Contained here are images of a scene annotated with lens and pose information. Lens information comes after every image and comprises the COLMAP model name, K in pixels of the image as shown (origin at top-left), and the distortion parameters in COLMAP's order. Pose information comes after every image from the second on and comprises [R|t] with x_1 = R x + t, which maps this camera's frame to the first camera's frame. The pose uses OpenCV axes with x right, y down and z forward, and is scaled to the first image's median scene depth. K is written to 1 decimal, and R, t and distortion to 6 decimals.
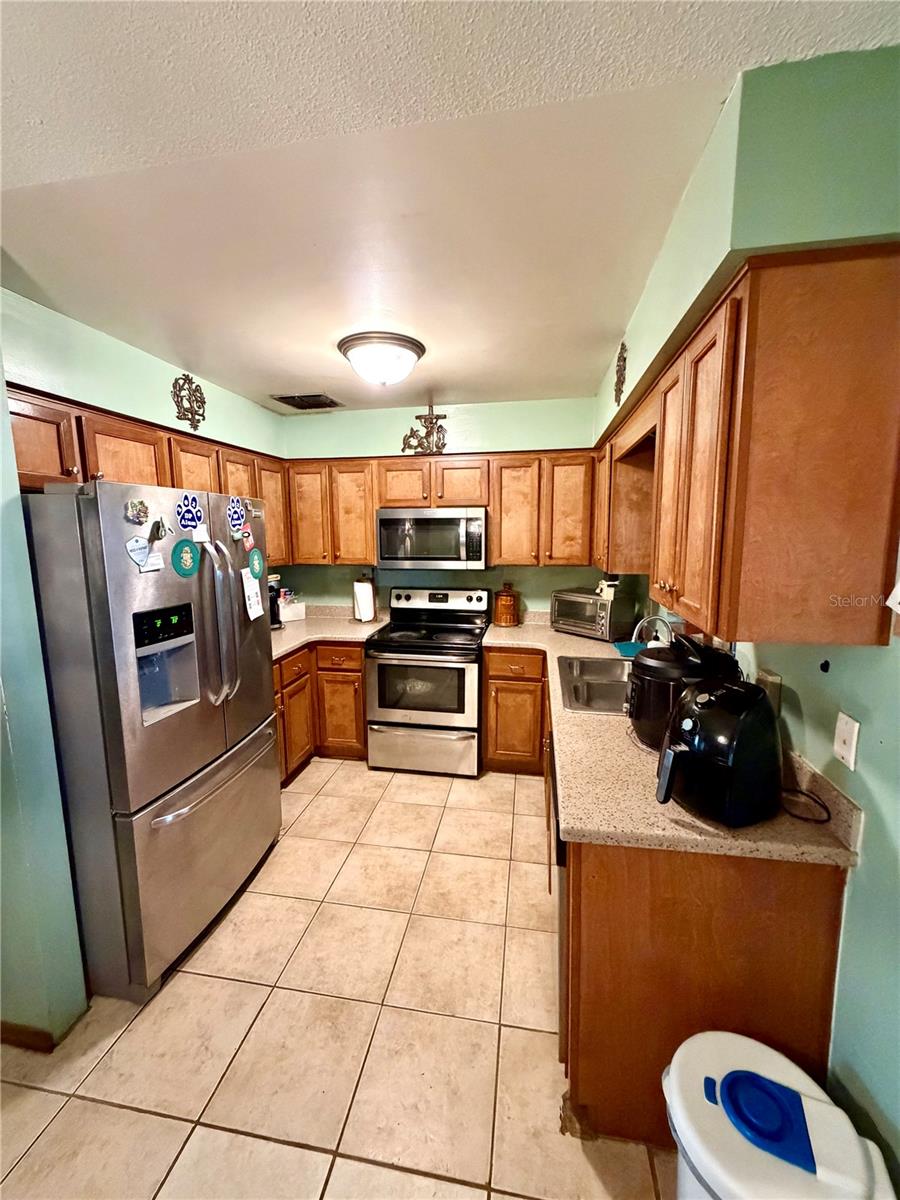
lens RADIAL K [[478.0, 0, 449.3], [0, 478.0, 597.5], [0, 0, 1]] dist [-0.002354, 0.000610]
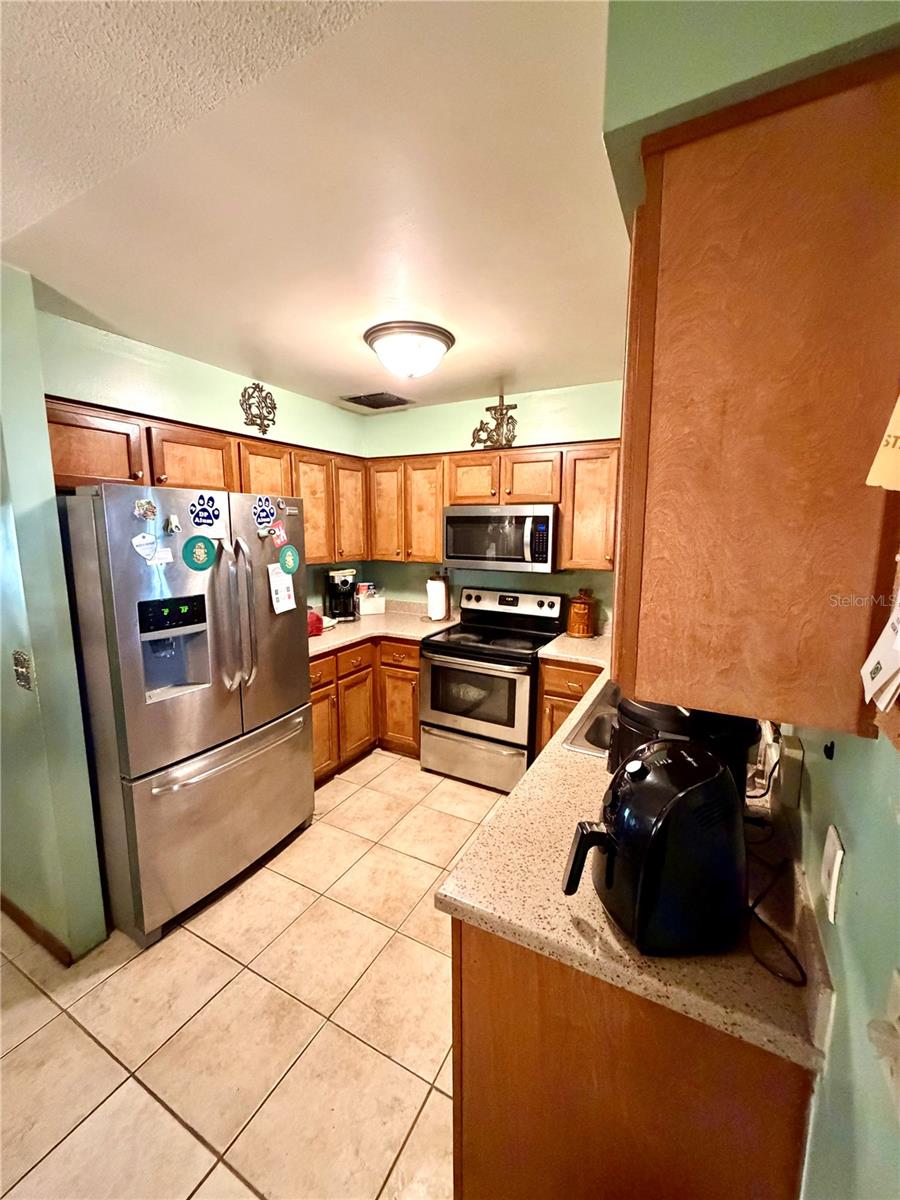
lens RADIAL K [[478.0, 0, 450.2], [0, 478.0, 597.0], [0, 0, 1]] dist [-0.002354, 0.000610]
pose [[0.948471, 0.057593, -0.311585, 0.276382], [-0.055134, 0.998339, 0.016704, -0.027230], [0.312029, 0.001335, 0.950072, 0.122174]]
